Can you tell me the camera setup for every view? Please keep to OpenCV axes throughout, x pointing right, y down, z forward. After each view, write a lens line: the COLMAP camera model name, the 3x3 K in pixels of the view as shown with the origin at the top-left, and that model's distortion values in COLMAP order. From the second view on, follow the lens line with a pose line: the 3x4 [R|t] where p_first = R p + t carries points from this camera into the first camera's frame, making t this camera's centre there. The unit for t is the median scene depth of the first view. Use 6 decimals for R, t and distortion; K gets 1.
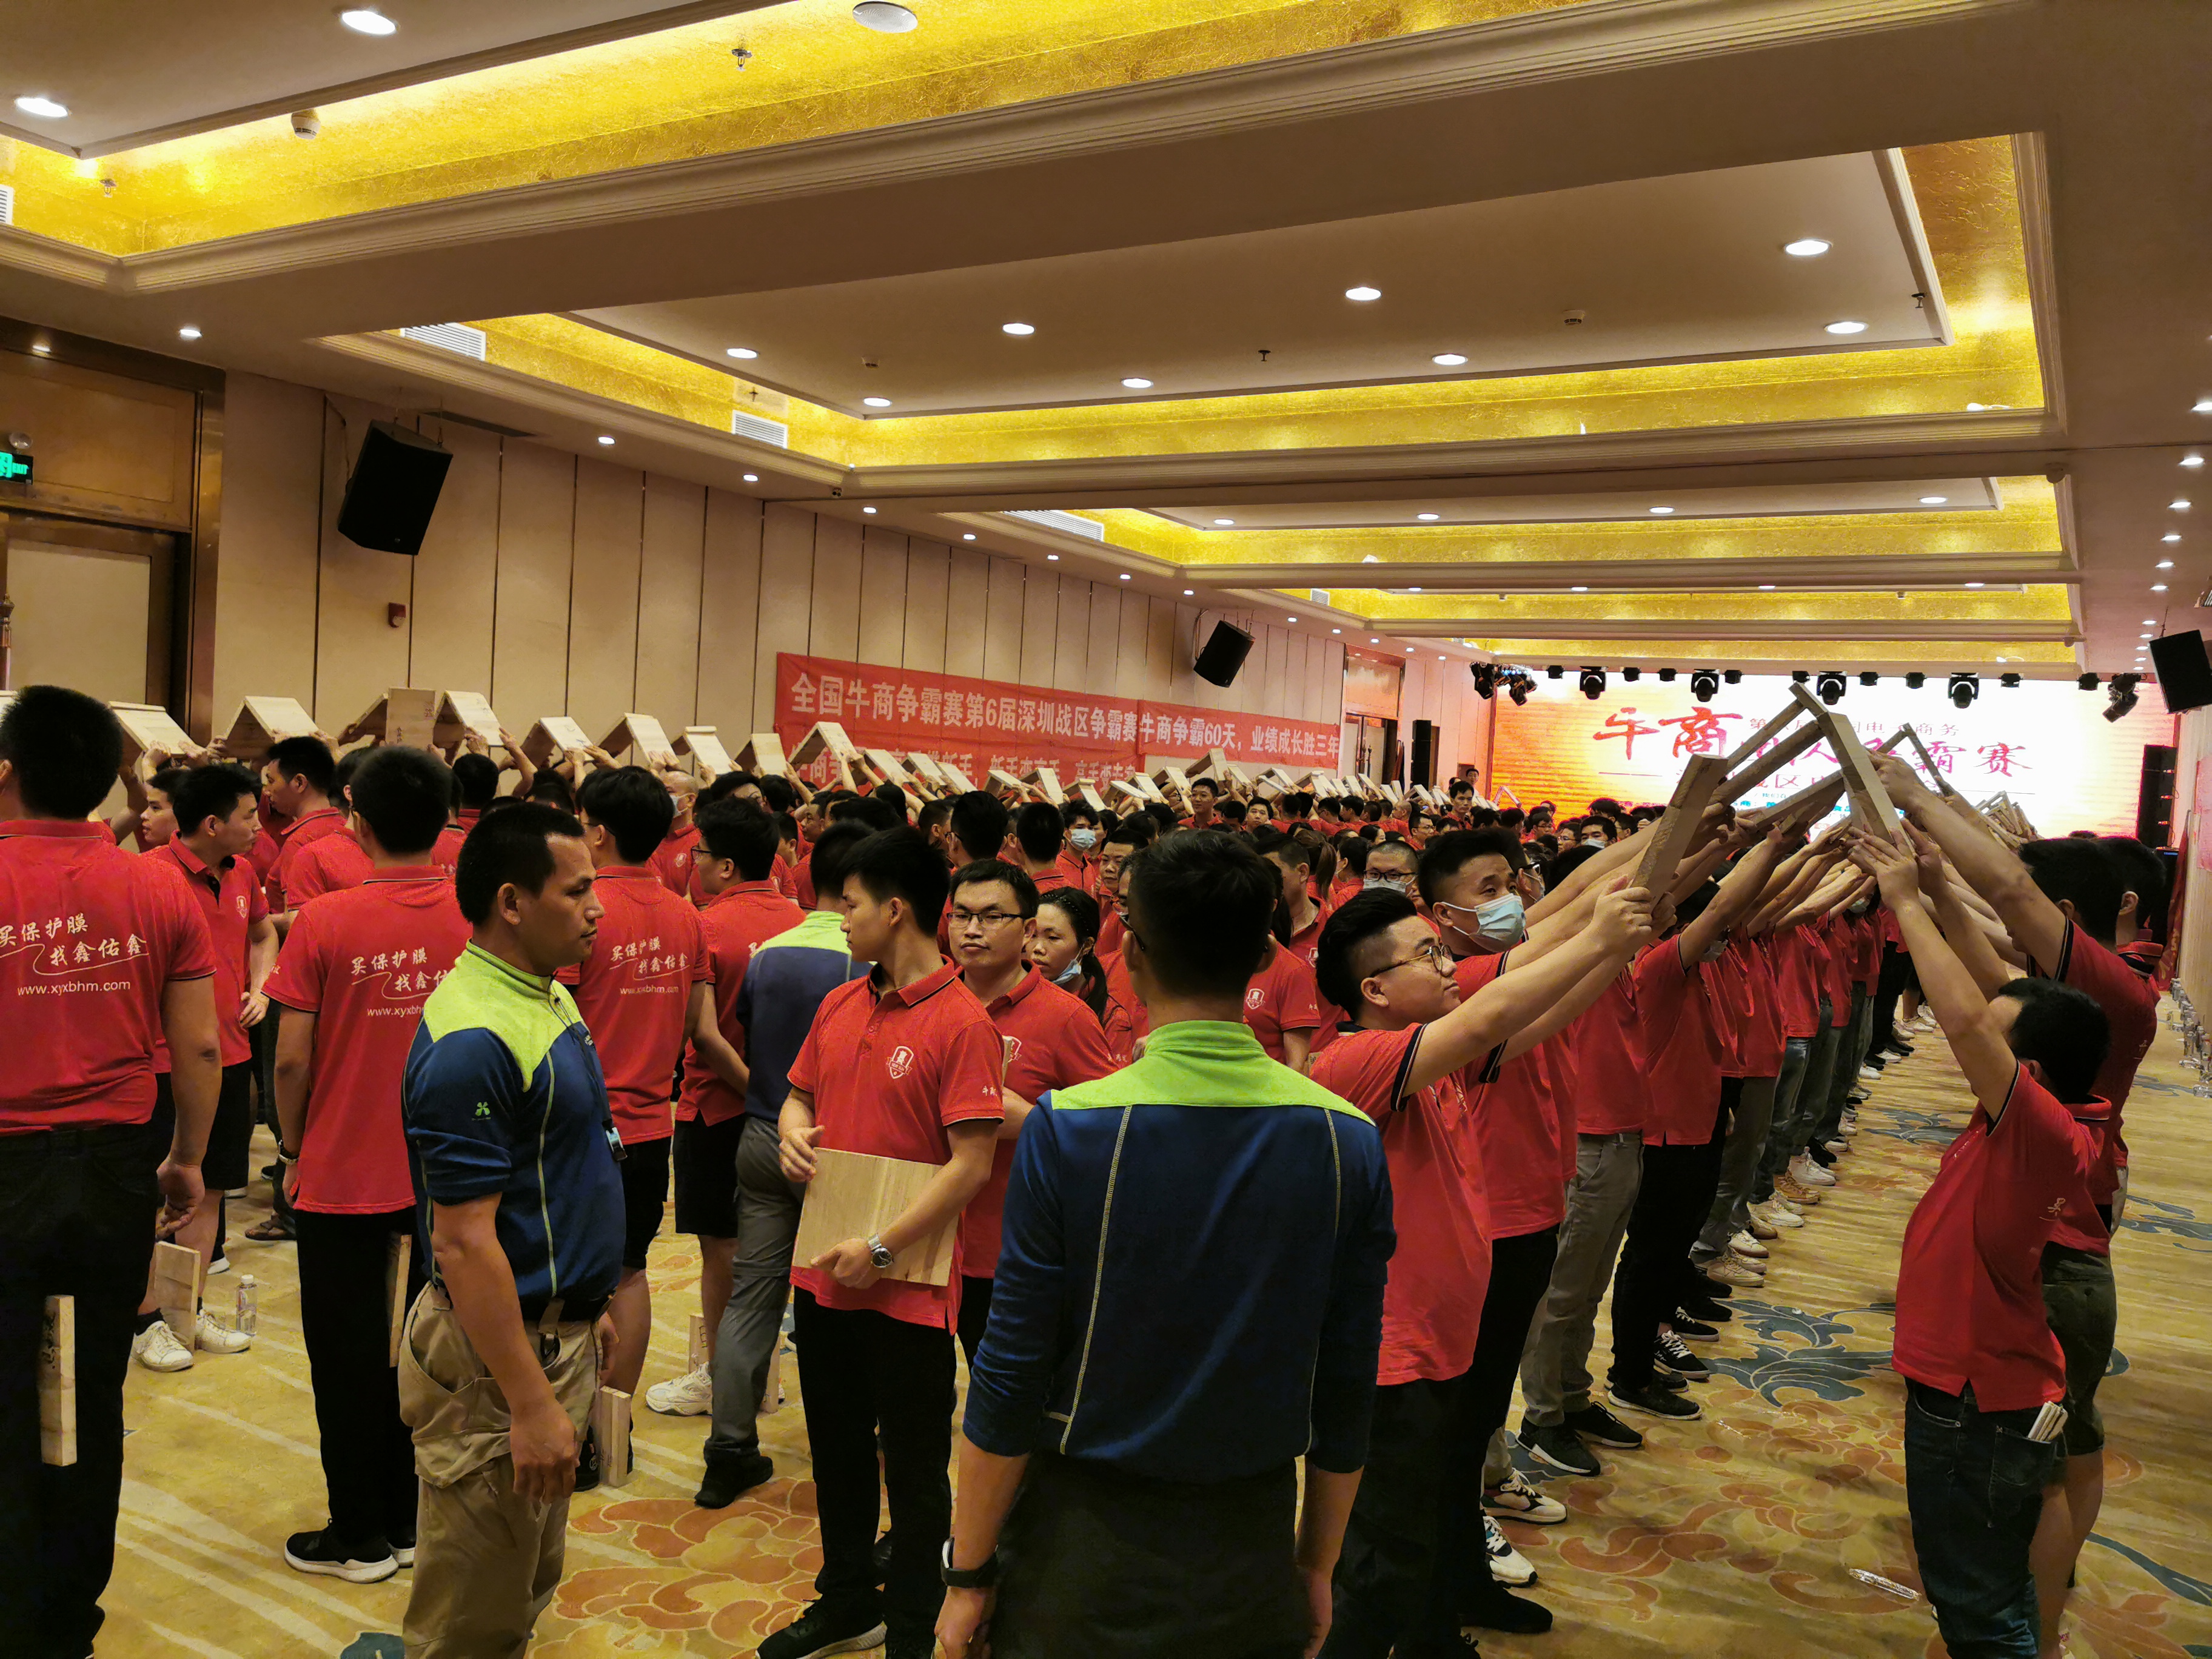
lens RADIAL K [[1723.3, 0, 1106.0], [0, 1723.3, 829.5], [0, 0, 1]] dist [0.077706, -0.107909]
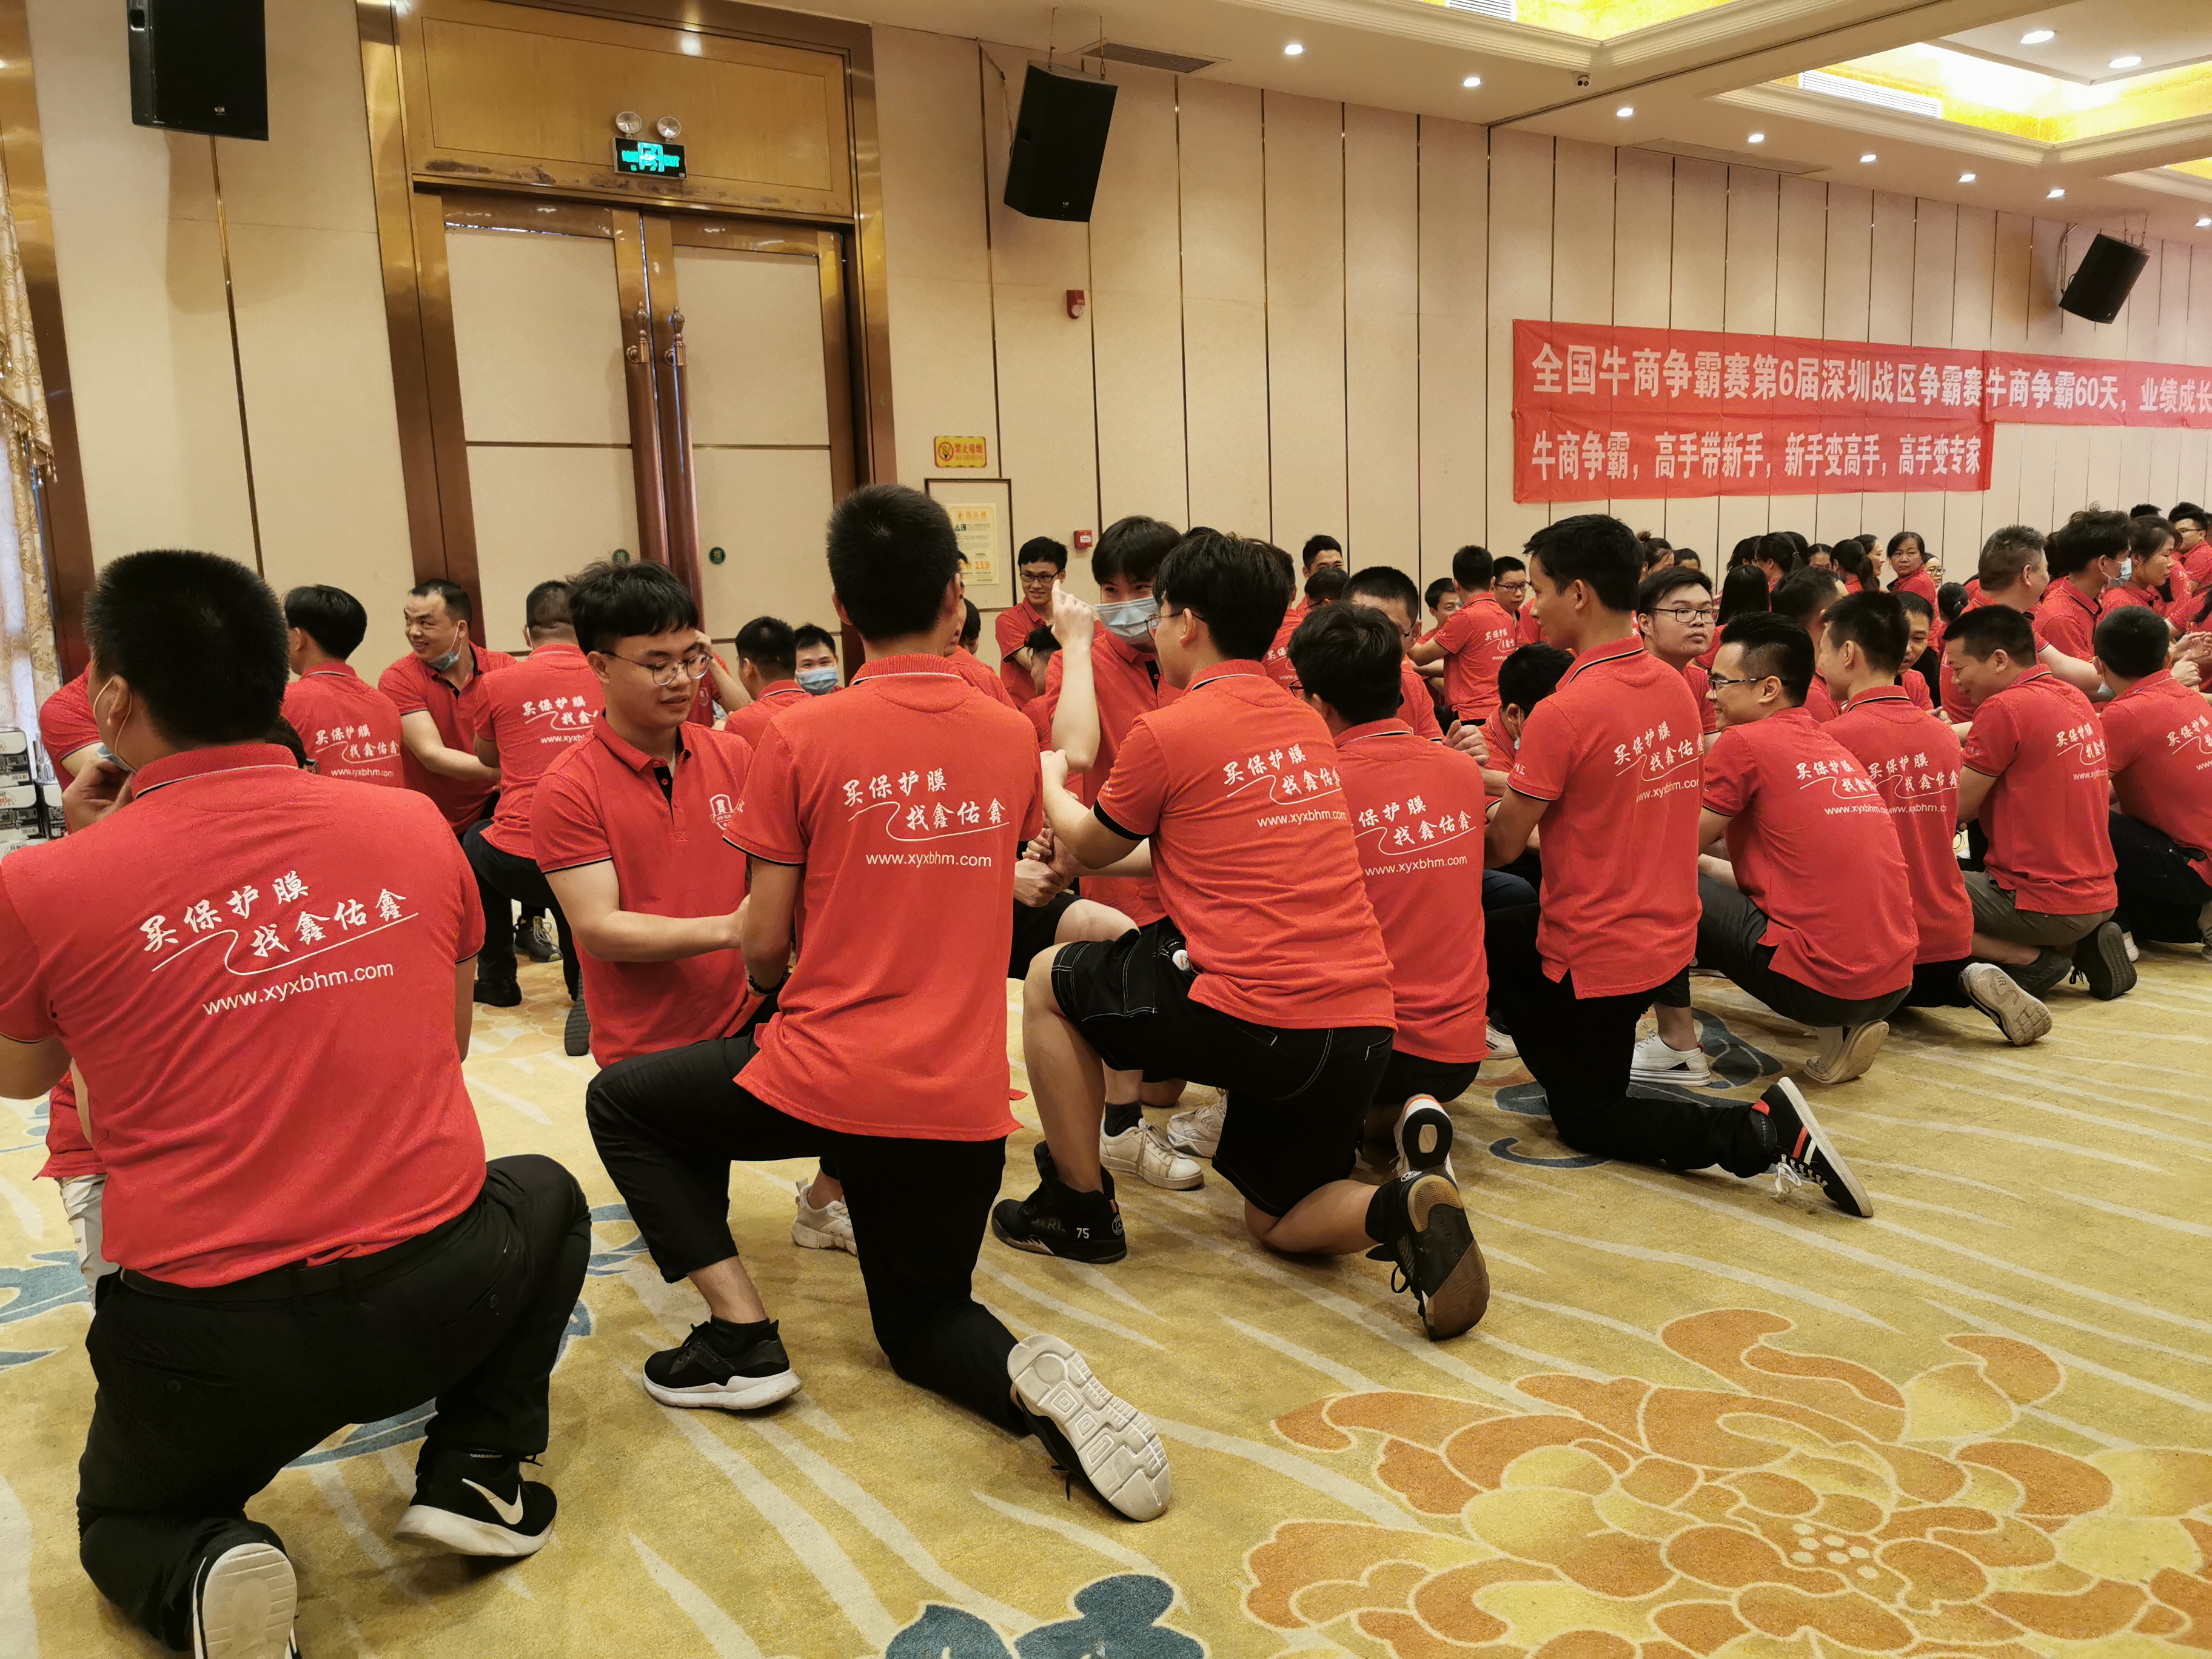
lens RADIAL K [[1723.3, 0, 1106.0], [0, 1723.3, 829.5], [0, 0, 1]] dist [0.077706, -0.107909]
pose [[0.911160, -0.027902, -0.411107, -0.029780], [0.076348, 0.991861, 0.101895, 0.035304], [0.404917, -0.124230, 0.905875, 0.127104]]
